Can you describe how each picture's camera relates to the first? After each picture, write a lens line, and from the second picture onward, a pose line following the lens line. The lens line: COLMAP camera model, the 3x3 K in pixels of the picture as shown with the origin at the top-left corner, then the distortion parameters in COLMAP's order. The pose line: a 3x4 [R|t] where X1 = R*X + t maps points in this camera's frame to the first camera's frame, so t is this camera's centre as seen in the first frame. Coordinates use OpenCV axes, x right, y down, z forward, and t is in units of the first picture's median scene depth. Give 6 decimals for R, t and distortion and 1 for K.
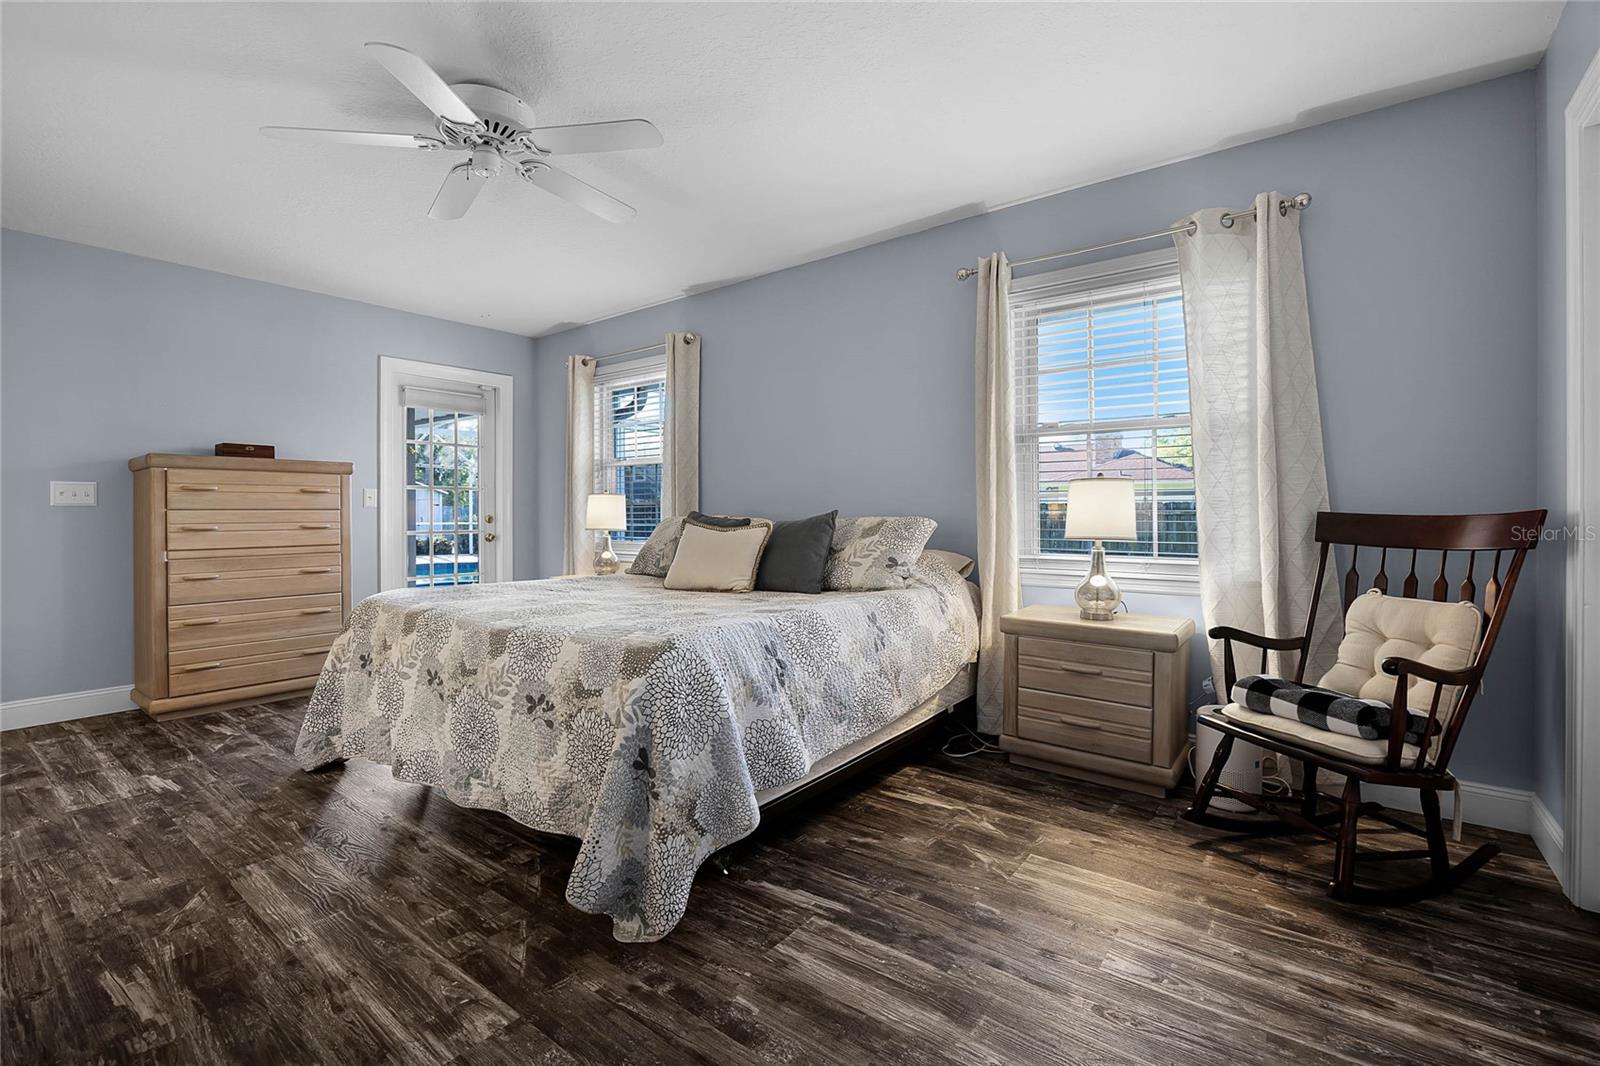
lens RADIAL K [[705.9, 0, 792.3], [0, 705.9, 517.5], [0, 0, 1]] dist [-0.006723, -0.002269]
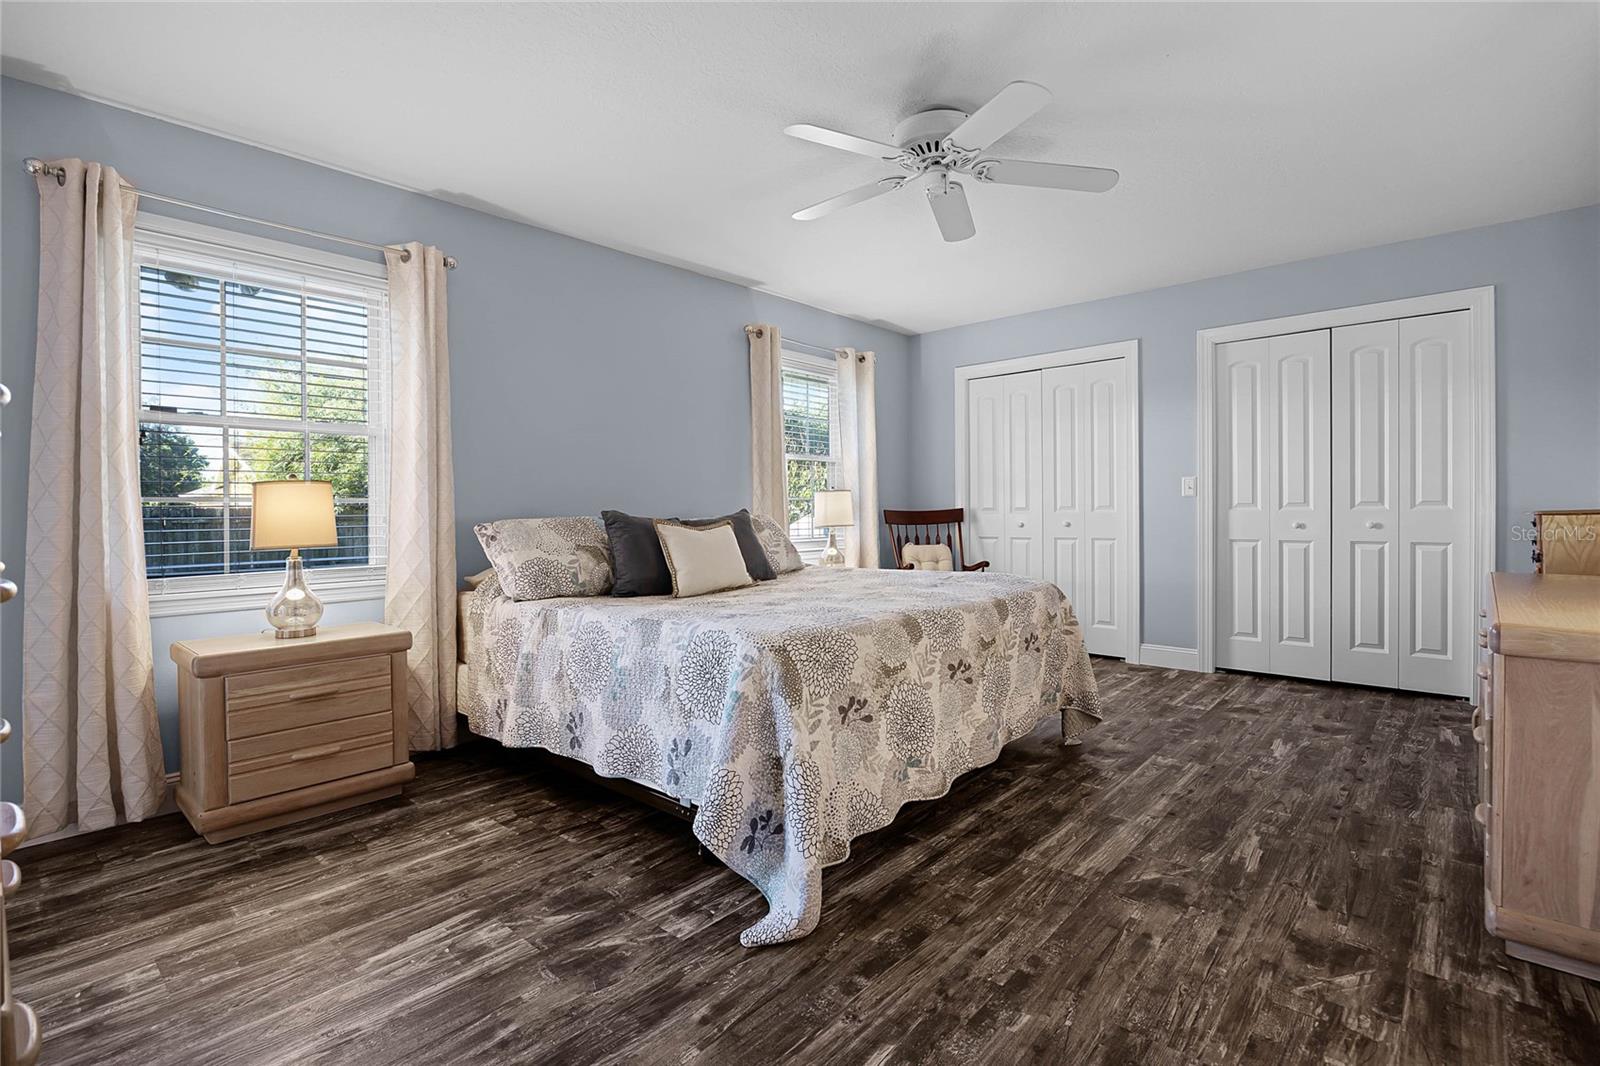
lens RADIAL K [[733.6, 0, 800.7], [0, 733.6, 517.6], [0, 0, 1]] dist [-0.019111, 0.000570]
pose [[0.076493, -0.008983, 0.997030, -1.566988], [0.020373, 0.999765, 0.007444, -0.003428], [-0.996862, 0.019743, 0.076658, 1.131290]]
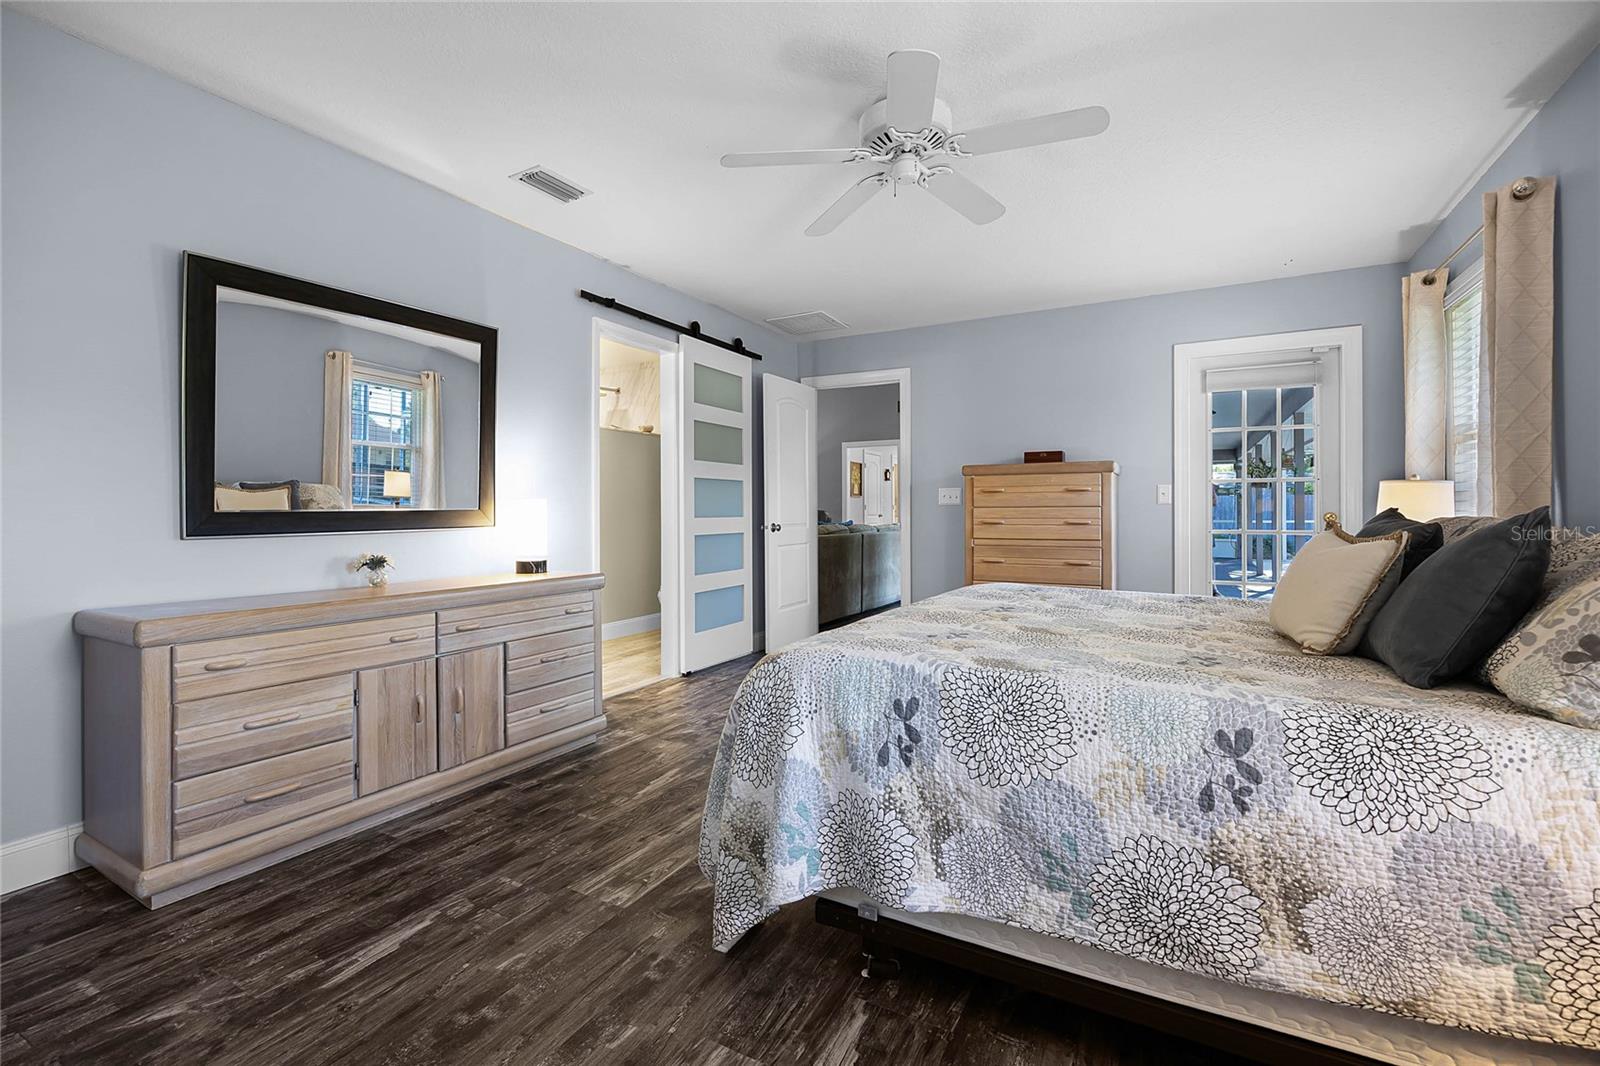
lens RADIAL K [[705.9, 0, 790.2], [0, 705.9, 508.1], [0, 0, 1]] dist [-0.006723, -0.002269]
pose [[0.142221, -0.000686, -0.989835, 0.567232], [-0.004519, 0.999989, -0.001342, -0.009321], [0.989825, 0.004664, 0.142217, 0.686010]]
